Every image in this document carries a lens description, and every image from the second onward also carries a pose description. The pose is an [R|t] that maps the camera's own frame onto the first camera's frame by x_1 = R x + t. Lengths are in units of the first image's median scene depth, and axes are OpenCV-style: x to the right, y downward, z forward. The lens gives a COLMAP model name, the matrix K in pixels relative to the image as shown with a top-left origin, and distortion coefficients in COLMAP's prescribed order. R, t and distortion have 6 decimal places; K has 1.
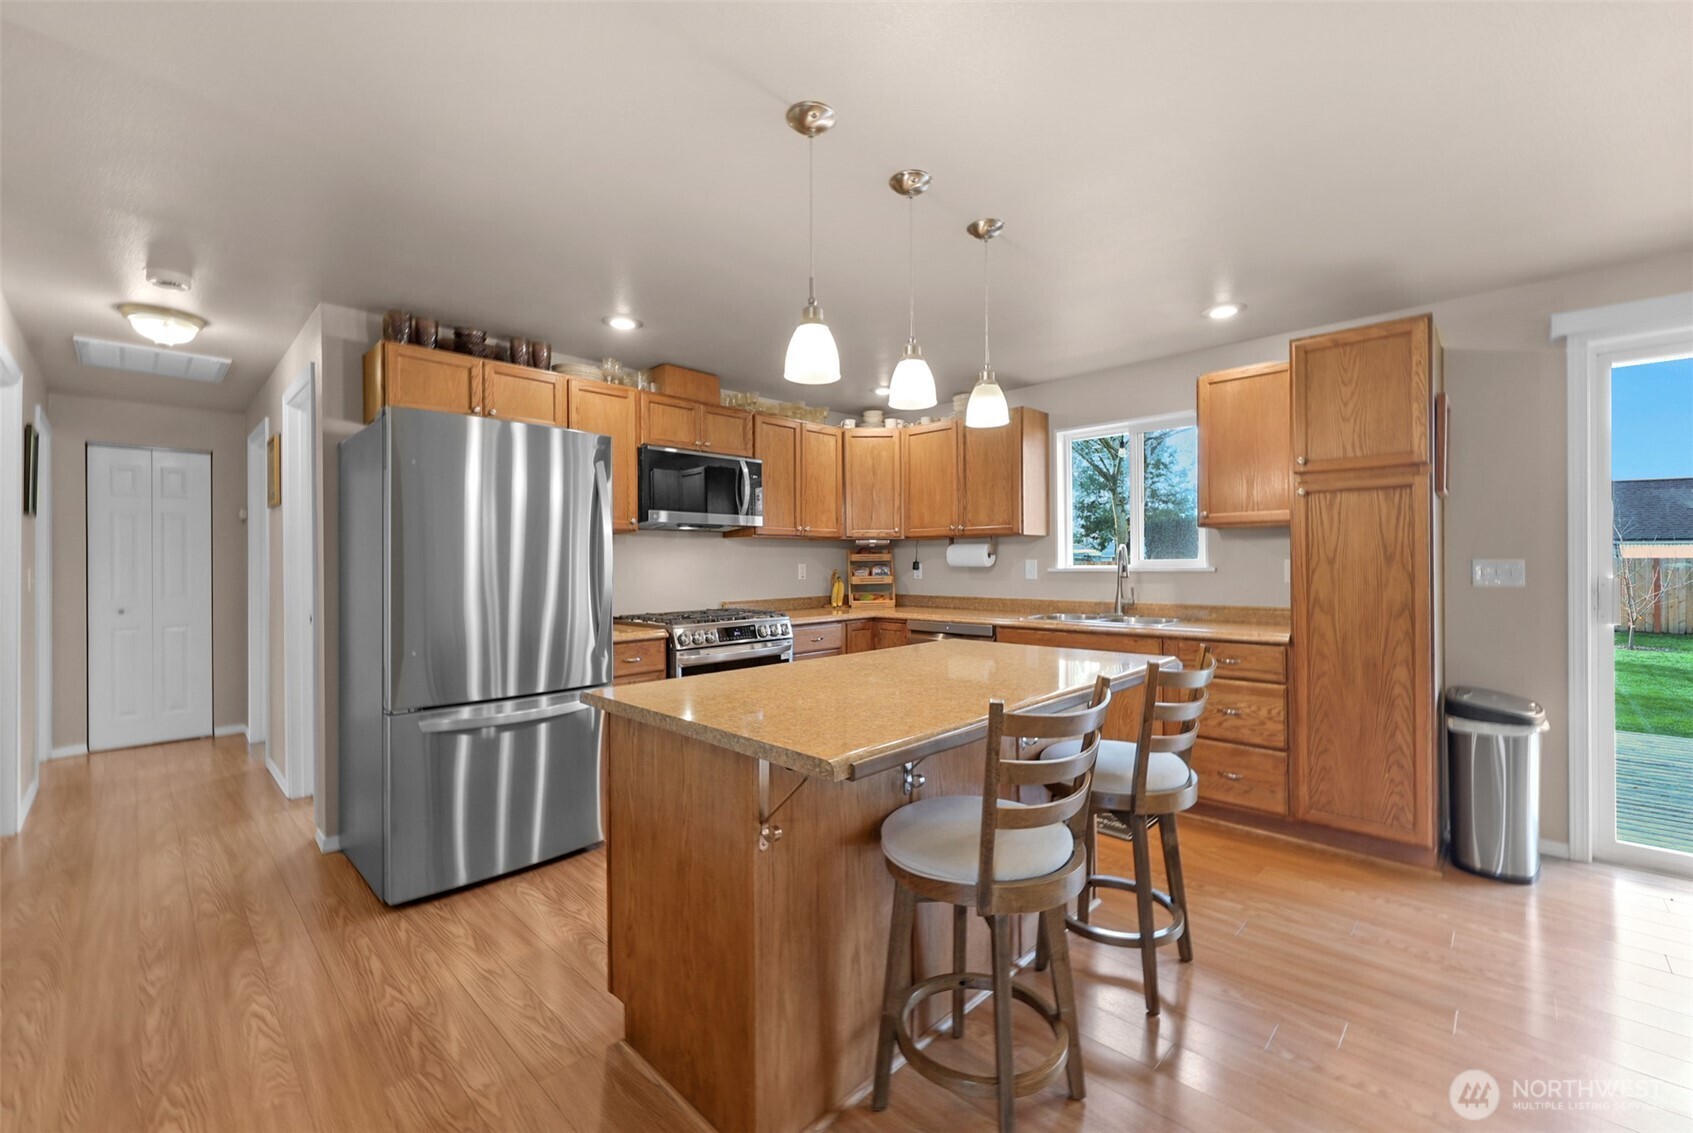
lens RADIAL K [[684.4, 0, 846.5], [0, 684.4, 566.5], [0, 0, 1]] dist [0.000244, -0.000002]
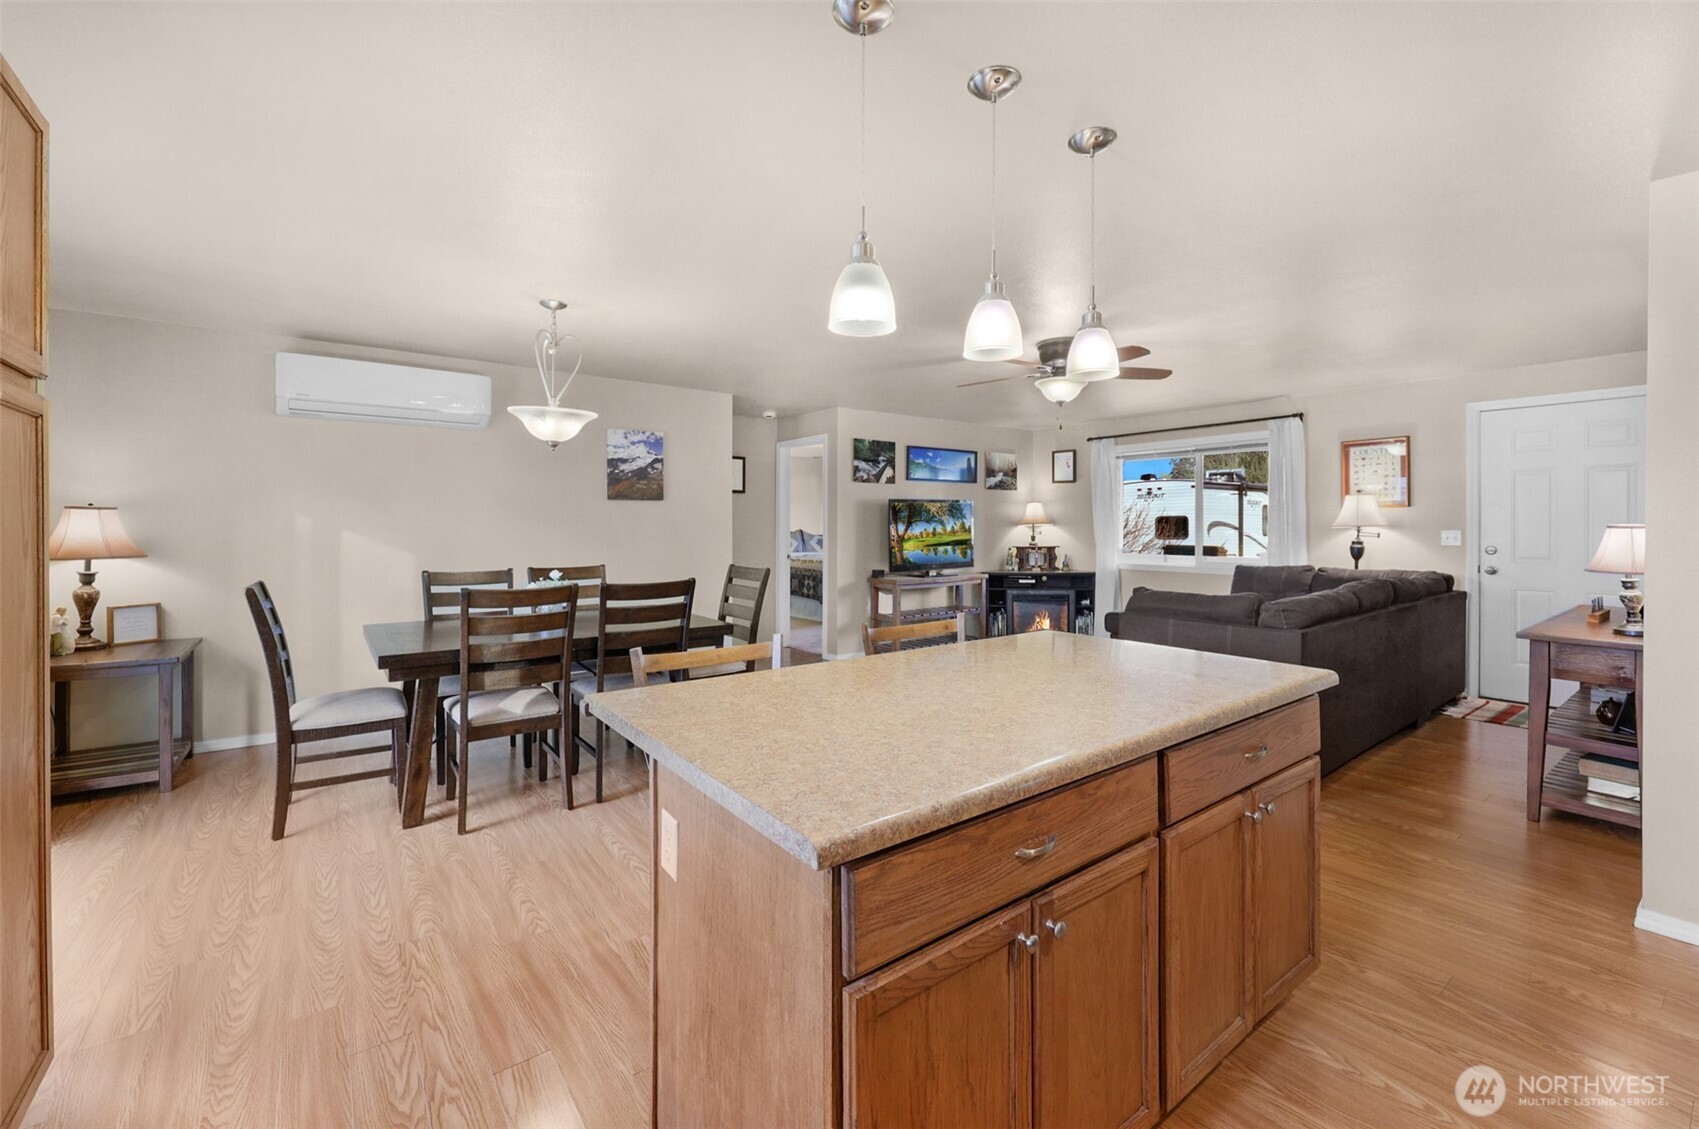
lens RADIAL K [[704.7, 0, 849.9], [0, 704.7, 529.7], [0, 0, 1]] dist [0.013443, -0.000032]
pose [[-0.987301, 0.003525, 0.158822, 0.081651], [0.005082, 0.999943, 0.009395, -0.023316], [-0.158780, 0.010083, -0.987263, 1.195527]]
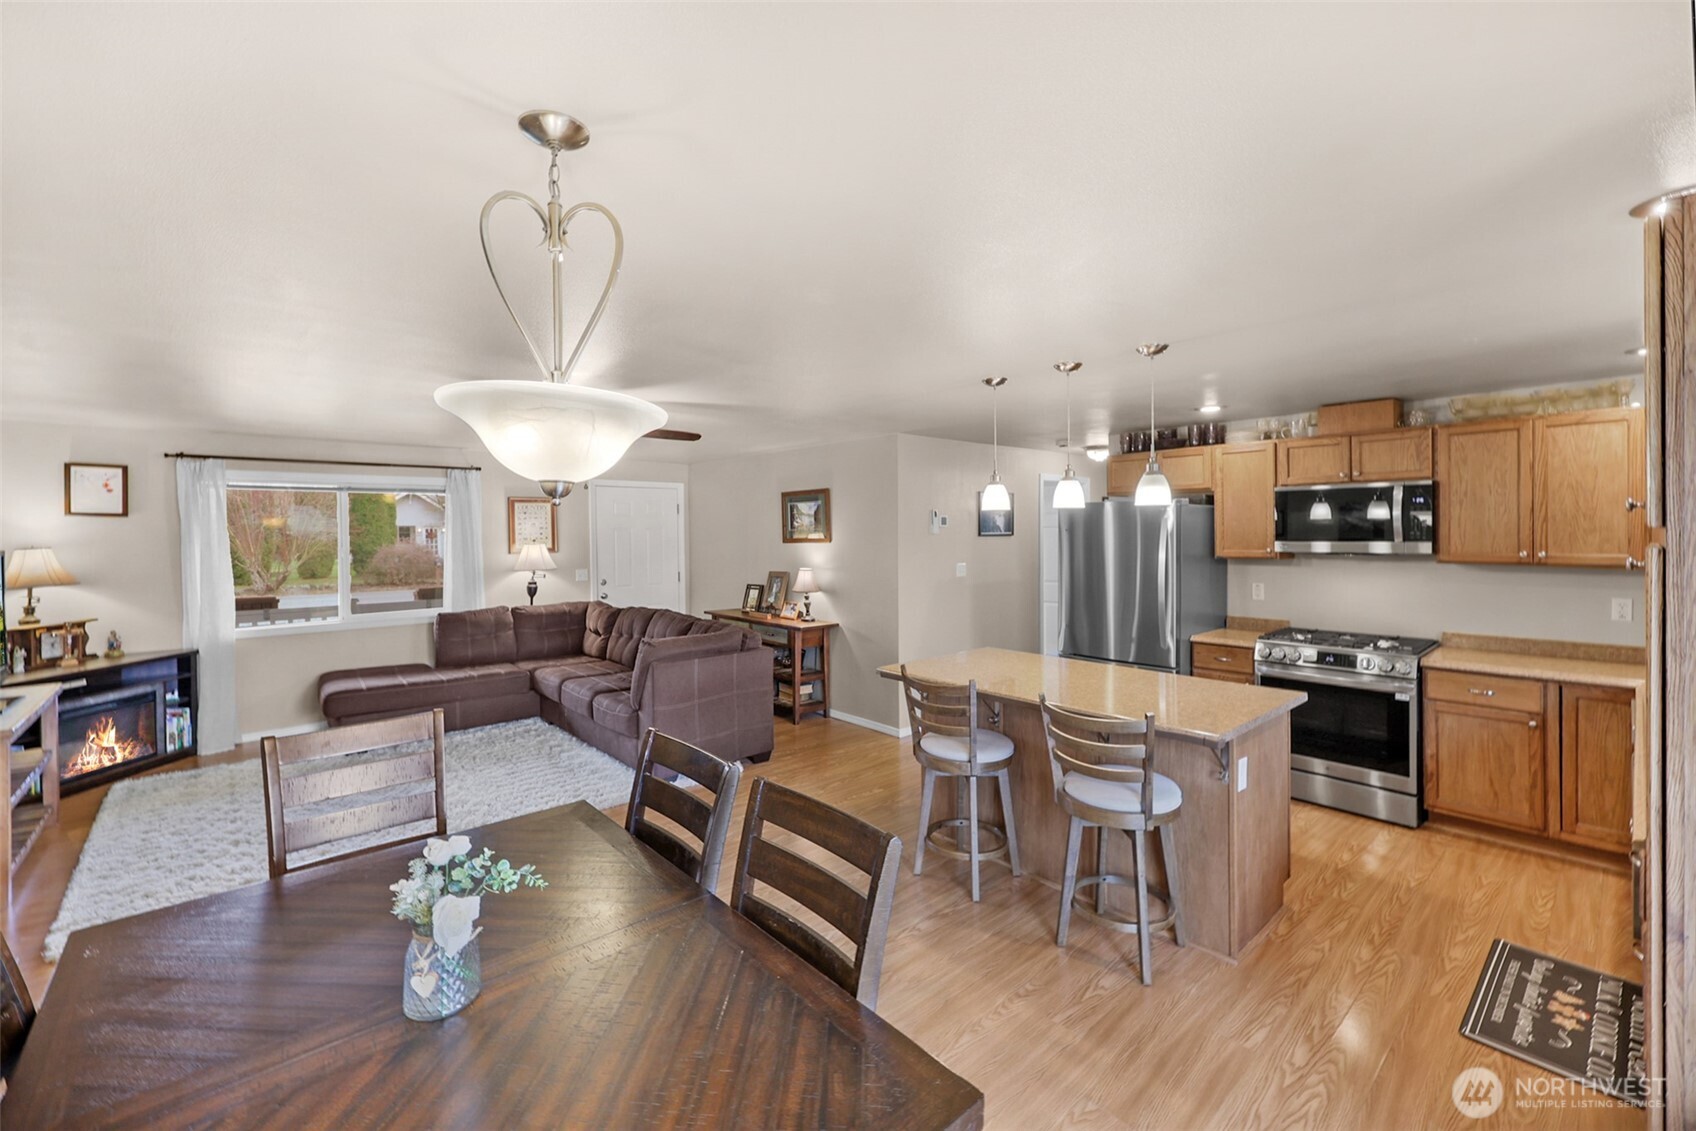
lens RADIAL K [[696.5, 0, 848.7], [0, 696.5, 547.5], [0, 0, 1]] dist [0.002958, 0.000298]
pose [[-0.076901, 0.024278, -0.996743, 1.091183], [0.005865, 0.999697, 0.023897, -0.115840], [0.997022, -0.004008, -0.077020, 0.401966]]
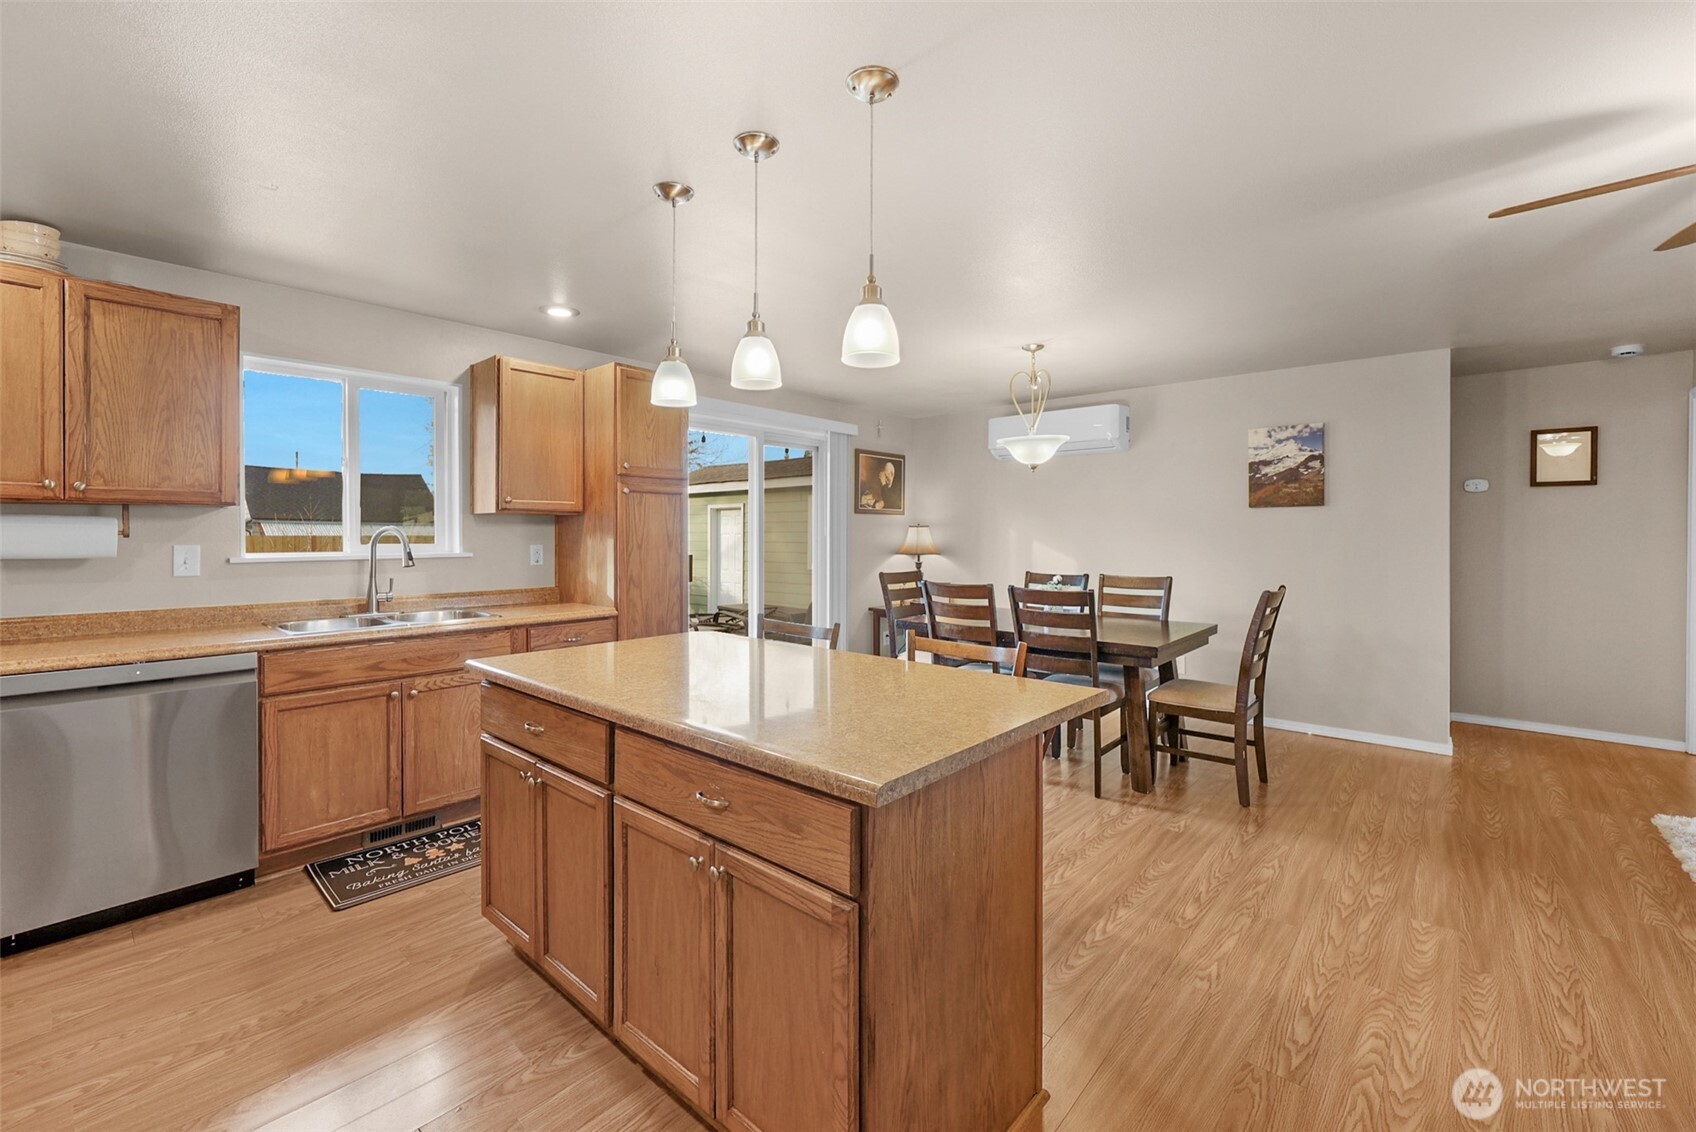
lens RADIAL K [[722.3, 0, 840.9], [0, 722.3, 540.7], [0, 0, 1]] dist [0.000050, -0.000140]
pose [[-0.049689, -0.002730, 0.998761, -0.574622], [0.003267, 0.999990, 0.002896, -0.018611], [-0.998759, 0.003407, -0.049680, 0.604448]]
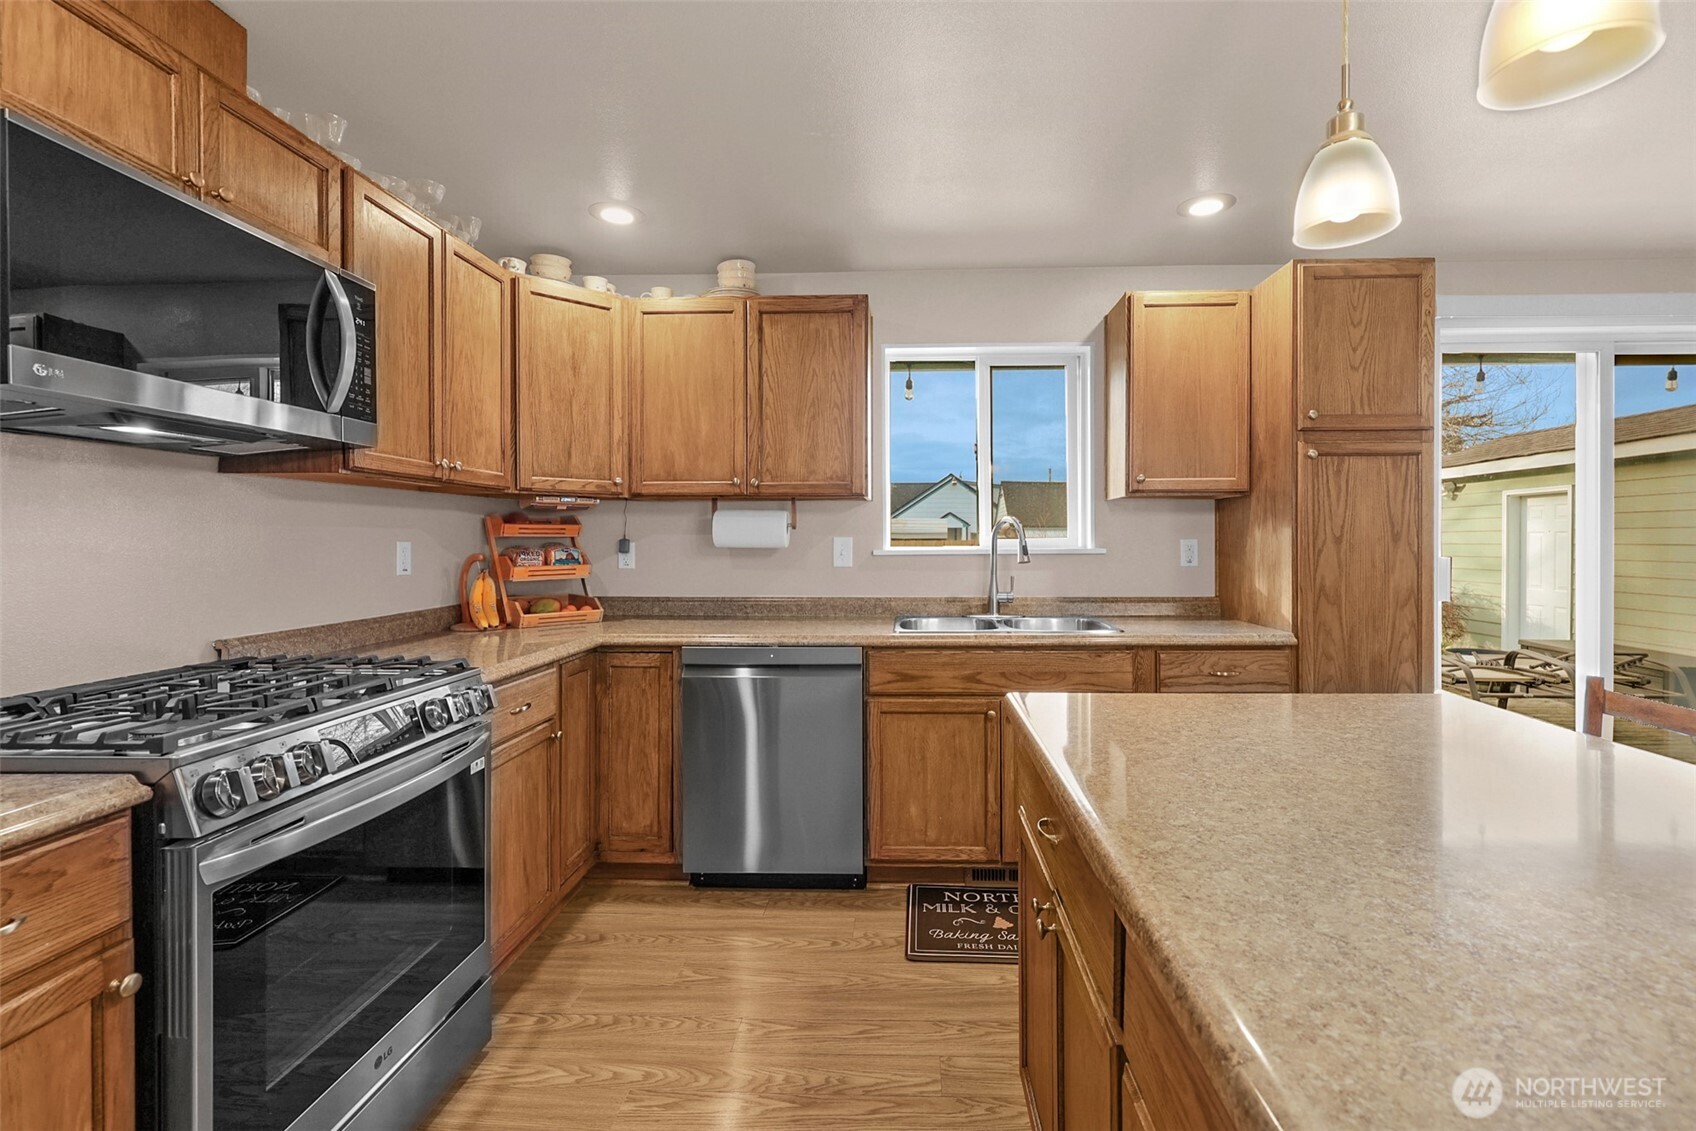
lens RADIAL K [[752.9, 0, 869.4], [0, 752.9, 545.8], [0, 0, 1]] dist [-0.000872, 0.000249]
pose [[0.743875, 0.000445, 0.668319, -0.265735], [0.000875, 0.999998, -0.001639, -0.000198], [-0.668318, 0.001804, 0.743873, 0.617258]]
